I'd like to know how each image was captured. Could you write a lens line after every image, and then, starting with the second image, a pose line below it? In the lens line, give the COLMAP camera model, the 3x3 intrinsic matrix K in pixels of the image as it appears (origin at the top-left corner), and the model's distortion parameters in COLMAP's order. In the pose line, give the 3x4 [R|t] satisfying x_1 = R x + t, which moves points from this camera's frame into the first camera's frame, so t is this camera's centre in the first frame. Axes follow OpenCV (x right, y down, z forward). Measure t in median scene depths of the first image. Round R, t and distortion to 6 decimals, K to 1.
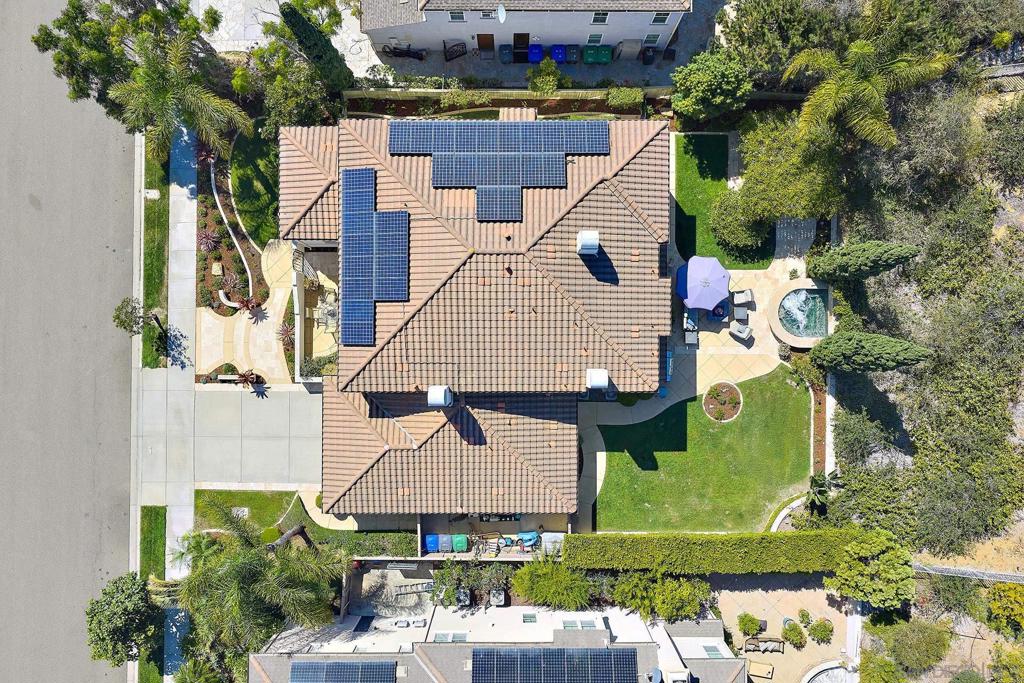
lens RADIAL K [[851.9, 0, 513.0], [0, 851.9, 338.9], [0, 0, 1]] dist [0.017241, -0.023432]
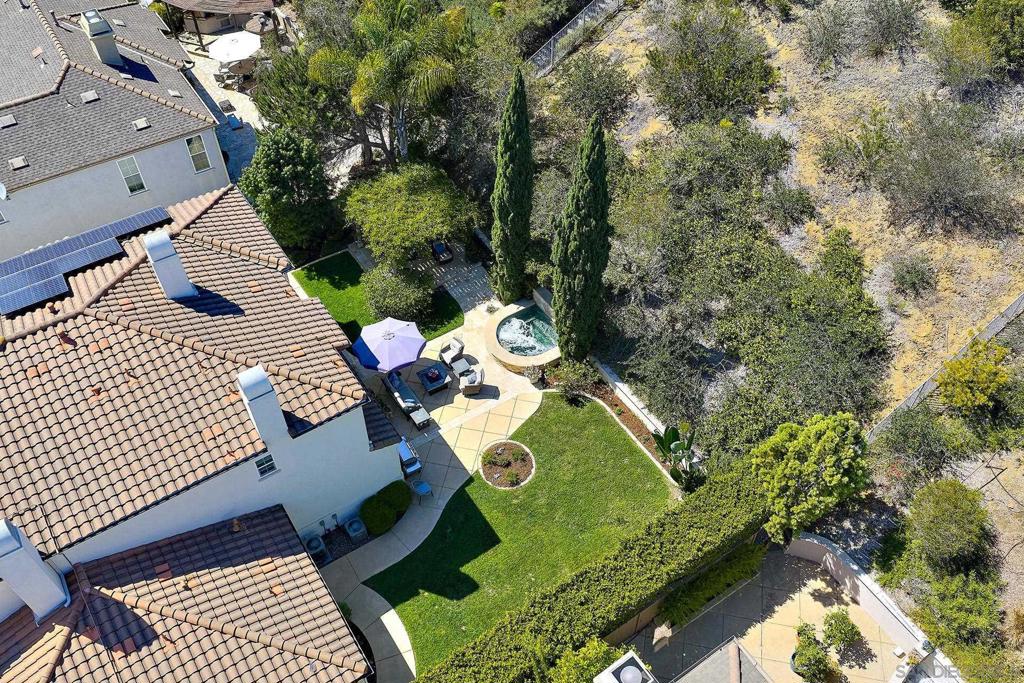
lens RADIAL K [[851.9, 0, 518.8], [0, 851.9, 334.2], [0, 0, 1]] dist [0.017241, -0.023432]
pose [[0.832261, -0.405366, 0.378180, 0.031520], [0.554339, 0.617218, -0.558346, 0.410254], [-0.007085, 0.674329, 0.738397, 0.411120]]
